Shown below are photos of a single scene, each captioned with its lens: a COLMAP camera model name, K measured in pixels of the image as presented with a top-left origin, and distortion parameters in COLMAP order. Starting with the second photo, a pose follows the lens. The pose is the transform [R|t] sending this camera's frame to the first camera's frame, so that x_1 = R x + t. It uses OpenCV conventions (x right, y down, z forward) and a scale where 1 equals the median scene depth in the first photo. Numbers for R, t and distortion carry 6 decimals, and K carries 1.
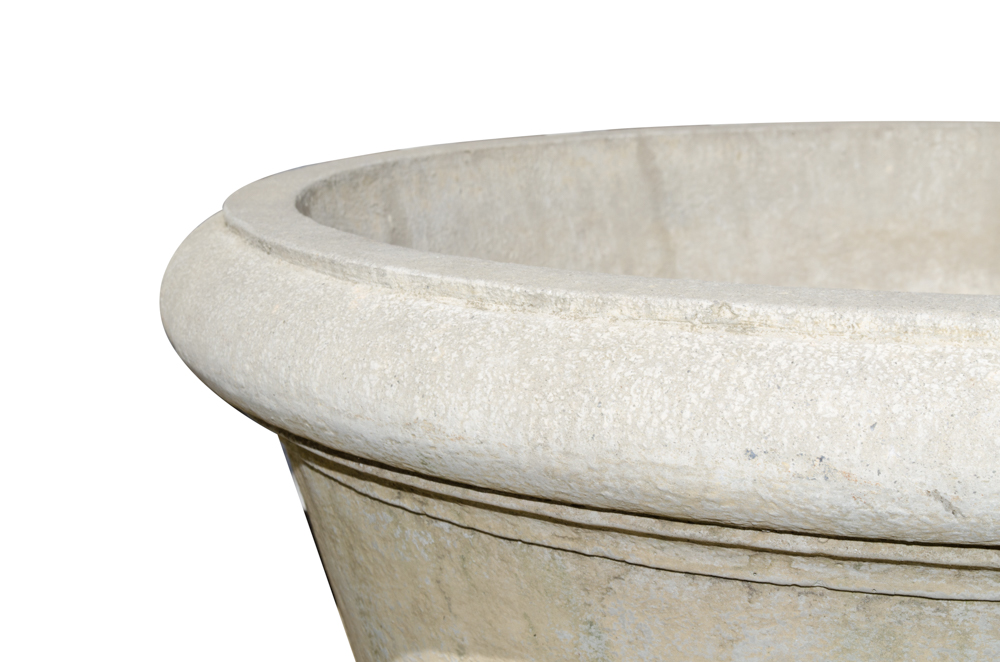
lens RADIAL K [[2179.8, 0, 499.4], [0, 2179.8, 353.3], [0, 0, 1]] dist [0.042440, -0.122074]
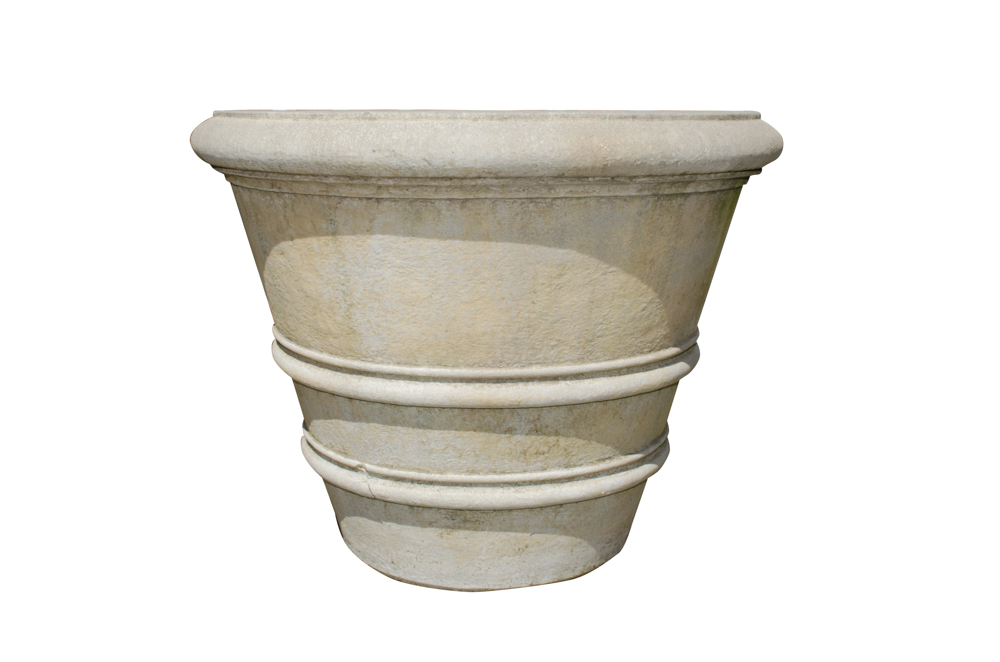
lens RADIAL K [[1176.0, 0, 500.0], [0, 1176.0, 331.0], [0, 0, 1]] dist [-0.114076, -0.004997]
pose [[0.989227, -0.009090, 0.146105, 0.034664], [0.010975, 0.999867, -0.012097, 0.325529], [-0.145975, 0.013571, 0.989195, -0.798660]]
